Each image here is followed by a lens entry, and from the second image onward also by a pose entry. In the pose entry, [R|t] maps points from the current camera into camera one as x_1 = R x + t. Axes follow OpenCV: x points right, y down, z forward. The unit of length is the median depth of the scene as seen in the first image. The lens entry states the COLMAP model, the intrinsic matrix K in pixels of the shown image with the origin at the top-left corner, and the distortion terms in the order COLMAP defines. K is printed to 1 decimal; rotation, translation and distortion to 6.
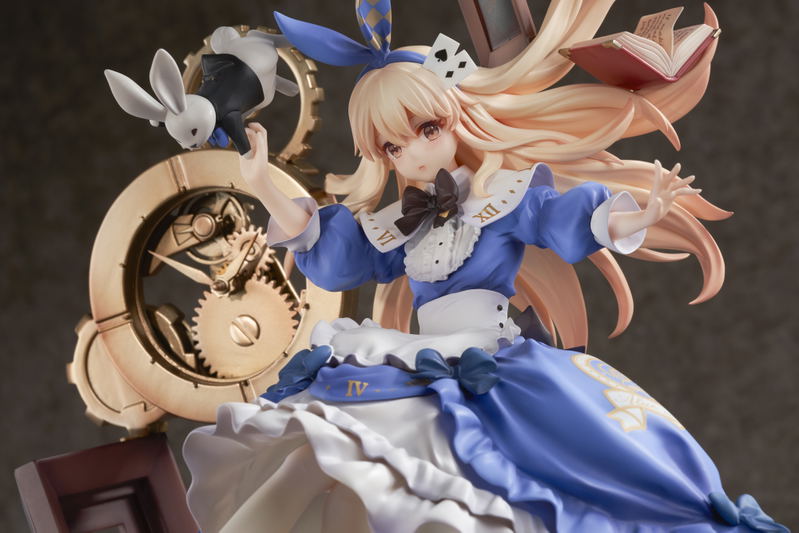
lens RADIAL K [[2834.8, 0, 399.5], [0, 2834.8, 266.5], [0, 0, 1]] dist [-0.136231, -0.122606]
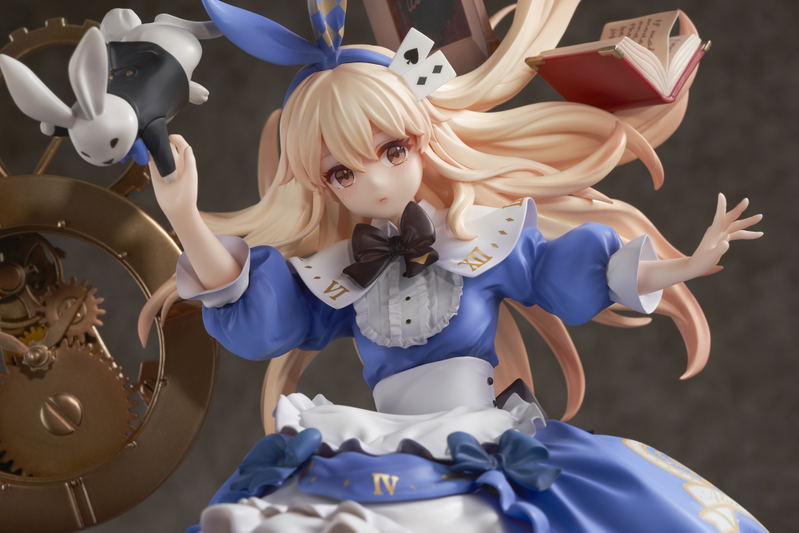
lens RADIAL K [[2834.8, 0, 399.5], [0, 2834.8, 266.5], [0, 0, 1]] dist [-0.136231, -0.122606]
pose [[0.952772, 0.018908, 0.303096, -0.223313], [-0.006623, 0.999116, -0.041507, 0.015466], [-0.303613, 0.037540, 0.952056, 0.263421]]
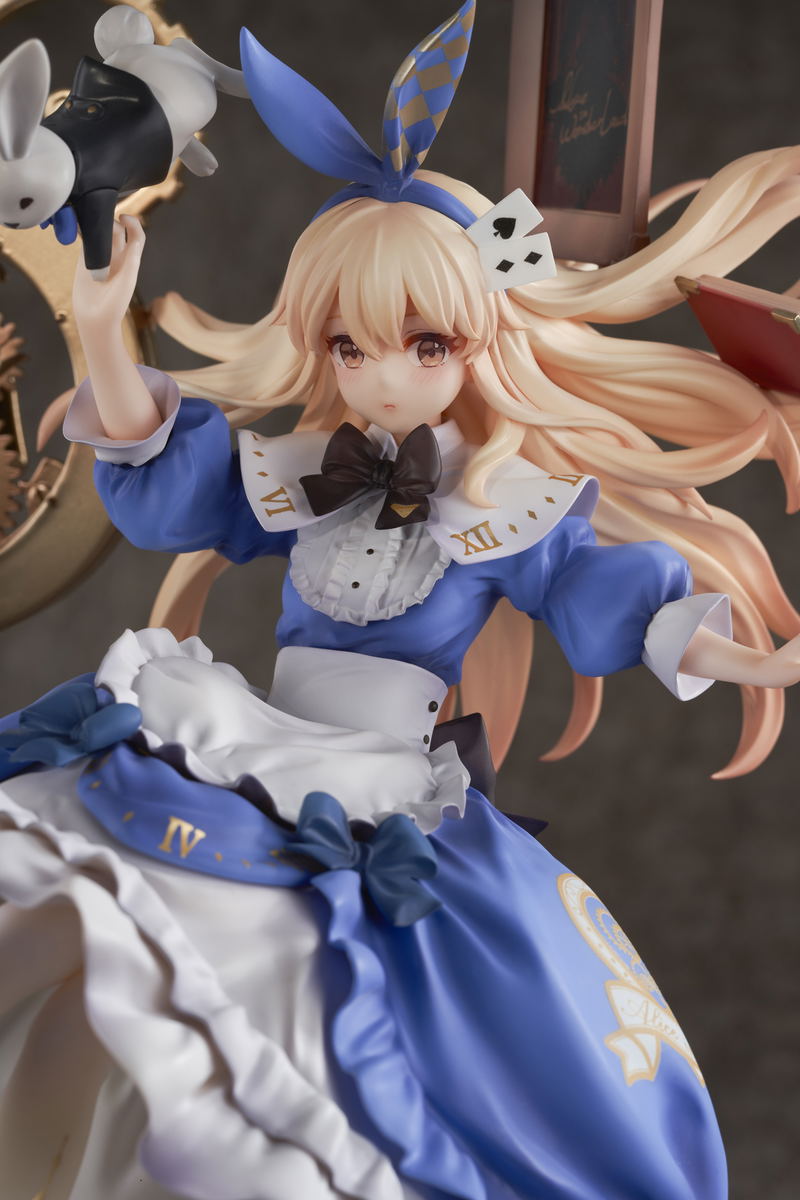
lens RADIAL K [[3024.3, 0, 400.0], [0, 3024.3, 600.0], [0, 0, 1]] dist [0.006163, -0.729447]
pose [[0.909333, 0.336846, 0.244231, -0.118364], [-0.373952, 0.919012, 0.124807, -0.073806], [-0.182410, -0.204821, 0.961652, 0.443659]]
